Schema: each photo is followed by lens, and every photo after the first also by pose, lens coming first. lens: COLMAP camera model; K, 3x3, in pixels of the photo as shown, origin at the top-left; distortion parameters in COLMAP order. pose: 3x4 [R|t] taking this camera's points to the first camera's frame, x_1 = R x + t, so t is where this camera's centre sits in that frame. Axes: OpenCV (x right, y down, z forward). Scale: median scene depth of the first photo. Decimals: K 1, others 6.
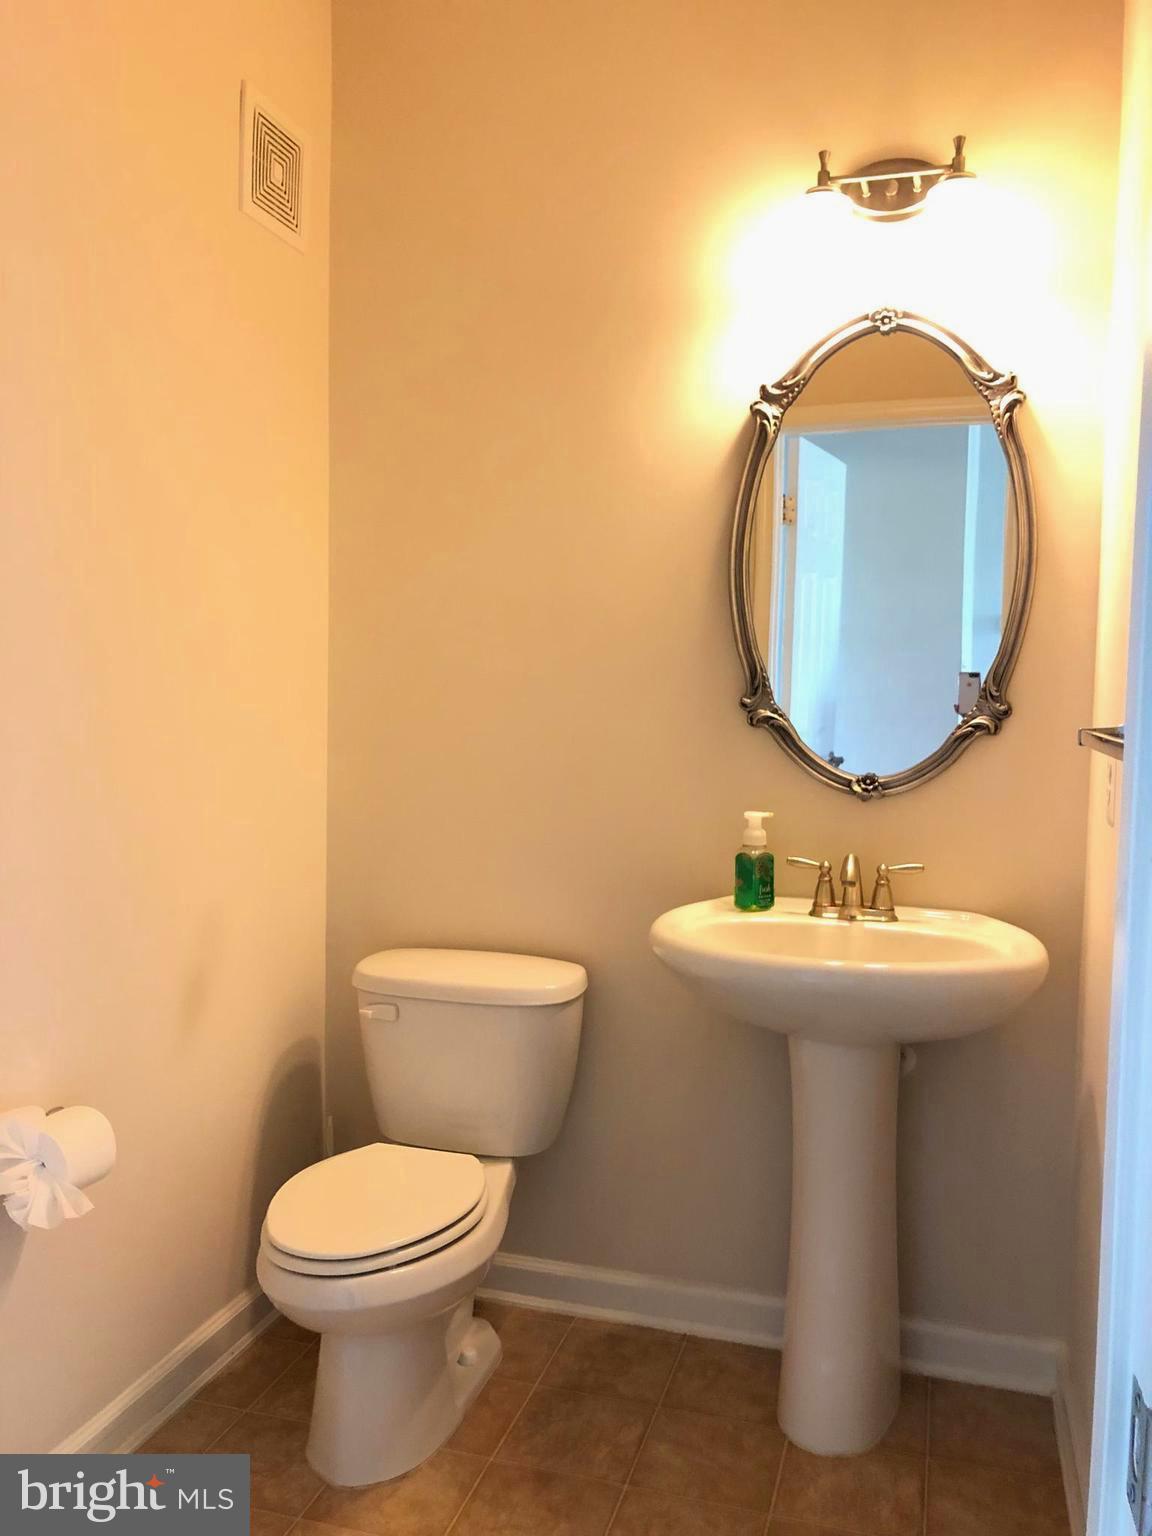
lens RADIAL K [[1263.1, 0, 570.8], [0, 1263.1, 768.0], [0, 0, 1]] dist [-0.004868, 0.001990]
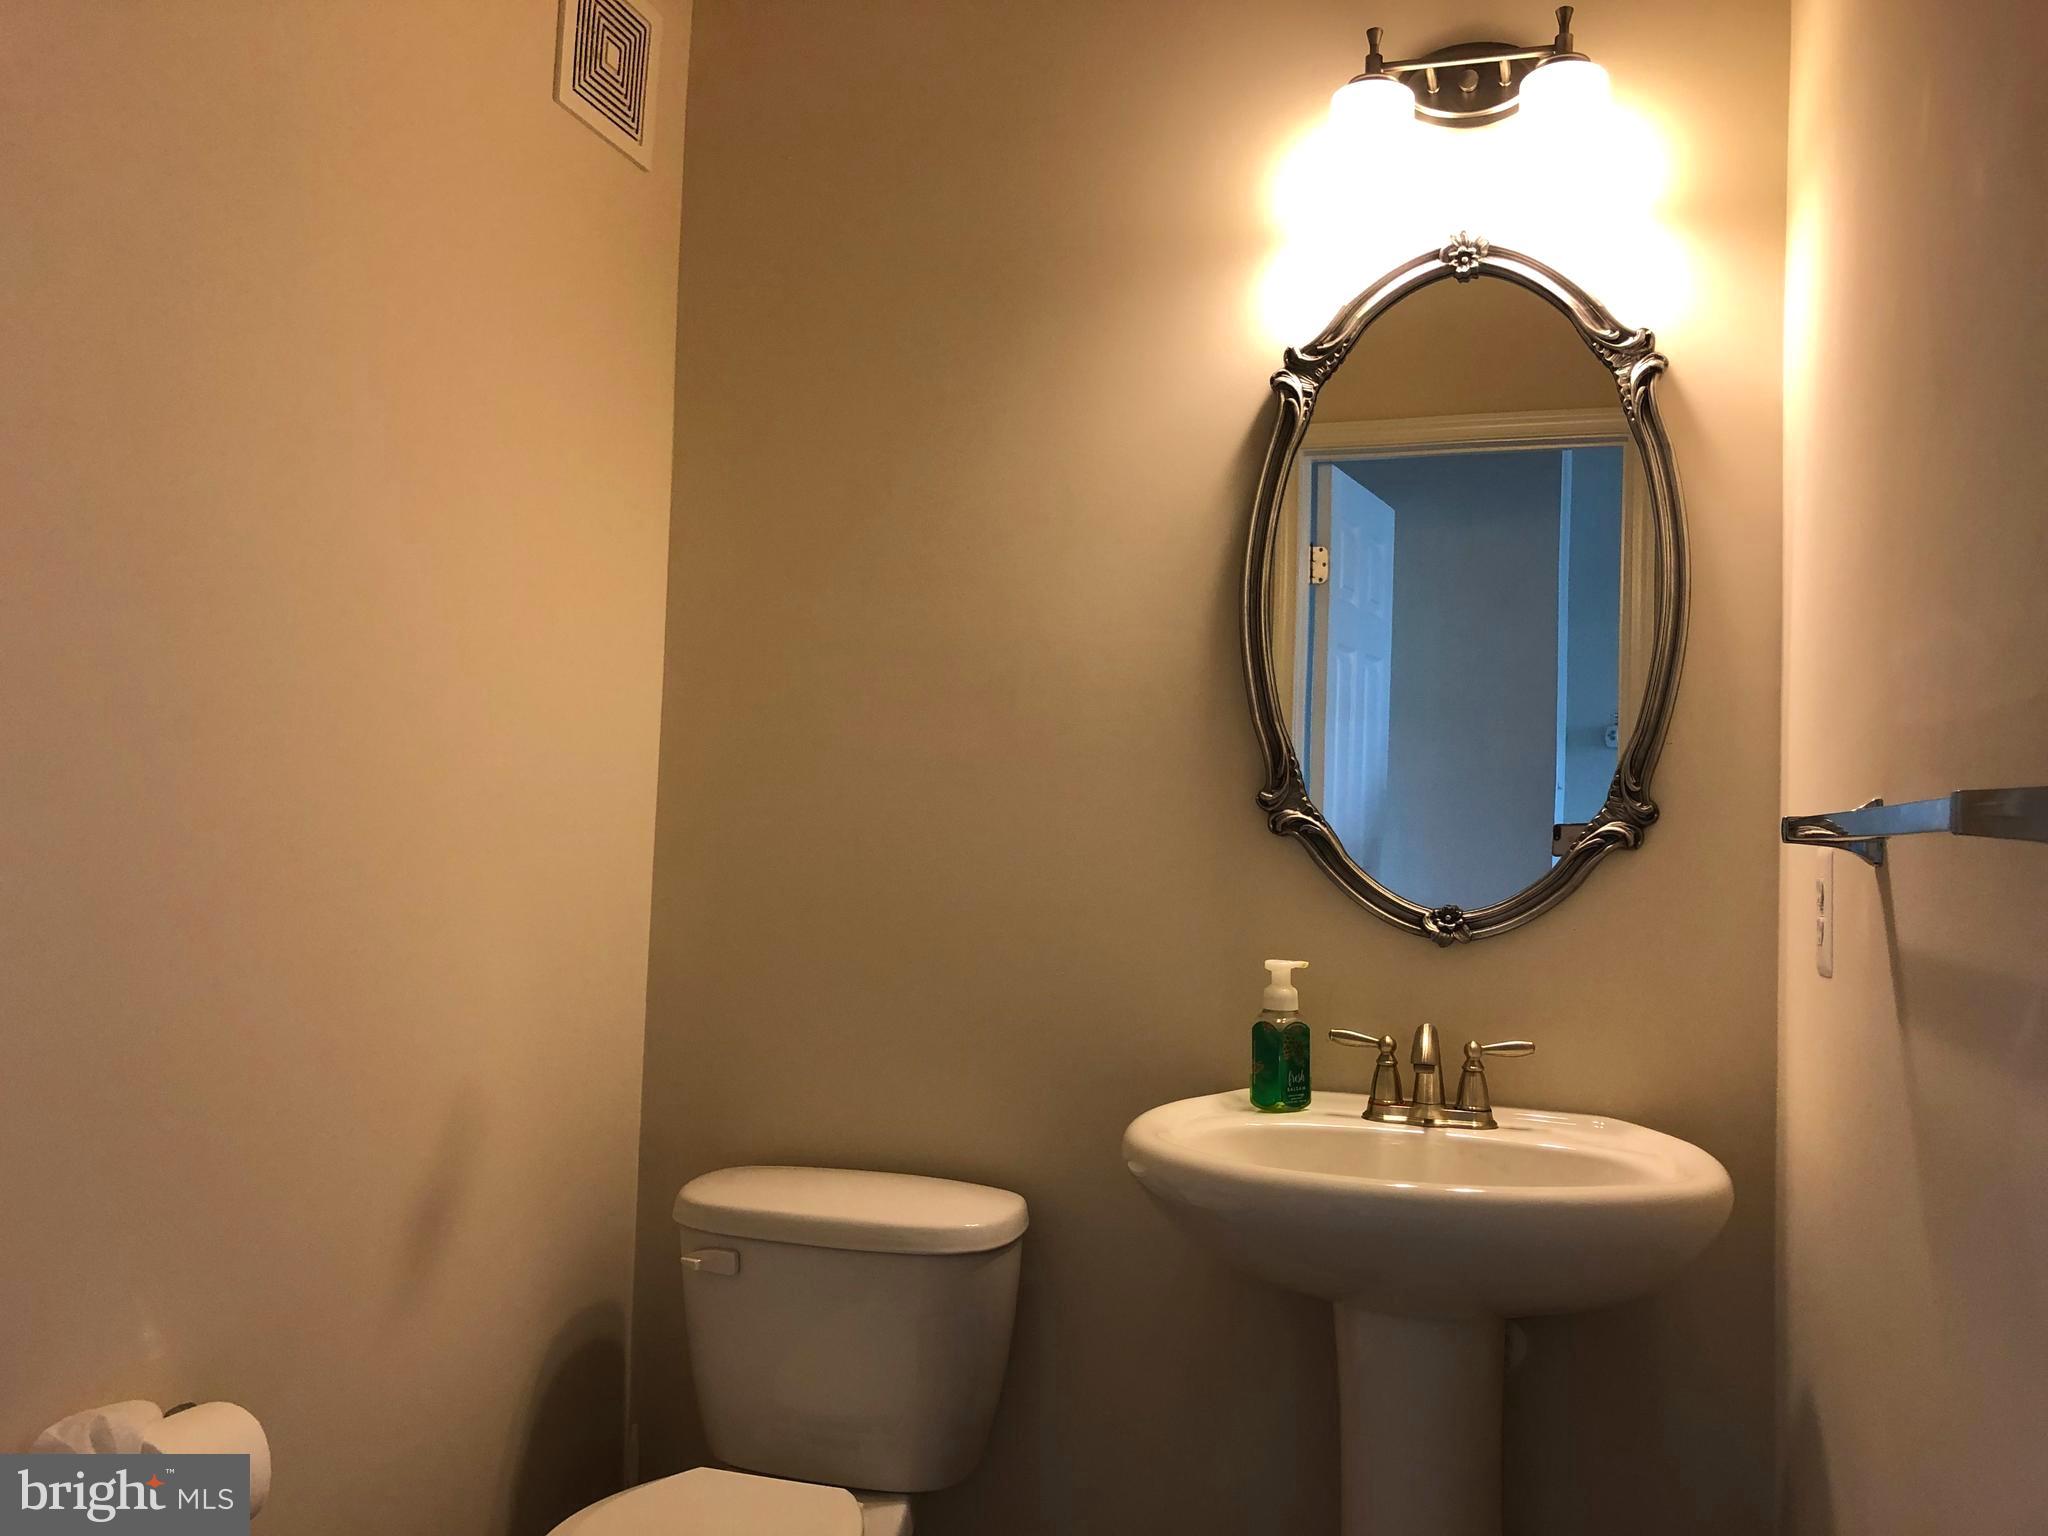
lens RADIAL K [[1656.2, 0, 1026.6], [0, 1656.2, 757.9], [0, 0, 1]] dist [0.004655, -0.004987]
pose [[0.999870, 0.014604, 0.006897, 0.002910], [-0.013667, 0.992629, -0.120418, 0.036243], [-0.008605, 0.120308, 0.992699, 0.113942]]
